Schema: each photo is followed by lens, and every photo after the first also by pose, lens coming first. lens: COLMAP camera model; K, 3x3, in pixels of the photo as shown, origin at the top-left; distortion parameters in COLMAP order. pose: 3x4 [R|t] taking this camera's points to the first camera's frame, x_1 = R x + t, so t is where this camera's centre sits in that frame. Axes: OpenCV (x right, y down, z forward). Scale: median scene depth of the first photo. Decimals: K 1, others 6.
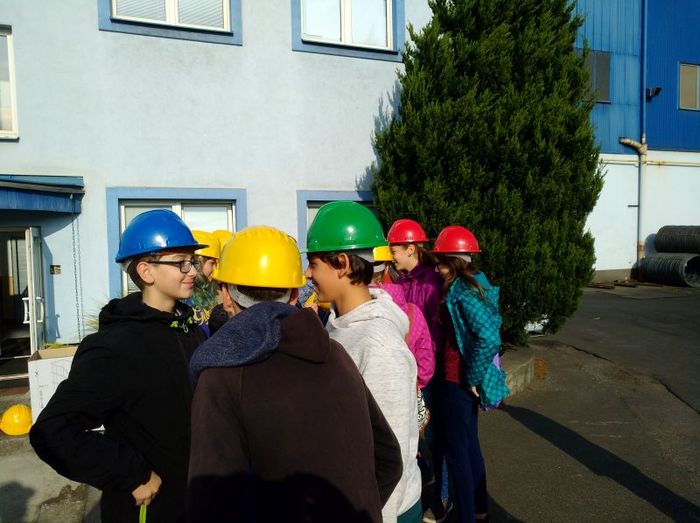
lens RADIAL K [[542.7, 0, 348.9], [0, 542.7, 264.6], [0, 0, 1]] dist [-0.019439, 0.030997]
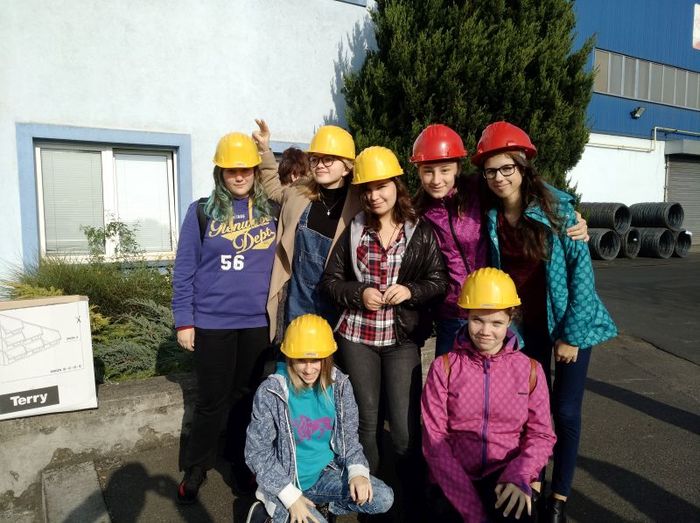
lens RADIAL K [[542.7, 0, 352.3], [0, 542.7, 263.9], [0, 0, 1]] dist [-0.019439, 0.030997]
pose [[0.985192, -0.002576, 0.171437, -0.106545], [-0.002984, 0.999478, 0.032162, 0.046800], [-0.171430, -0.032197, 0.984670, 0.125899]]
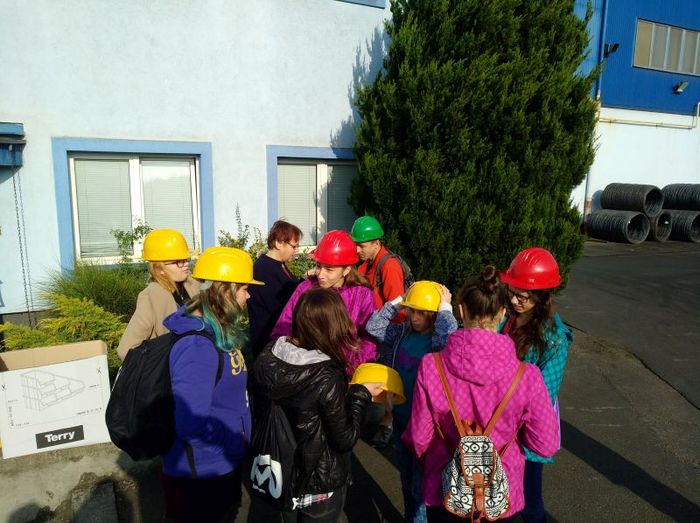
lens RADIAL K [[542.7, 0, 352.4], [0, 542.7, 266.0], [0, 0, 1]] dist [-0.019439, 0.030997]
pose [[0.993484, 0.012226, 0.113317, -0.070045], [-0.024640, 0.993757, 0.108812, -0.048817], [-0.111279, -0.110895, 0.987583, 0.065555]]
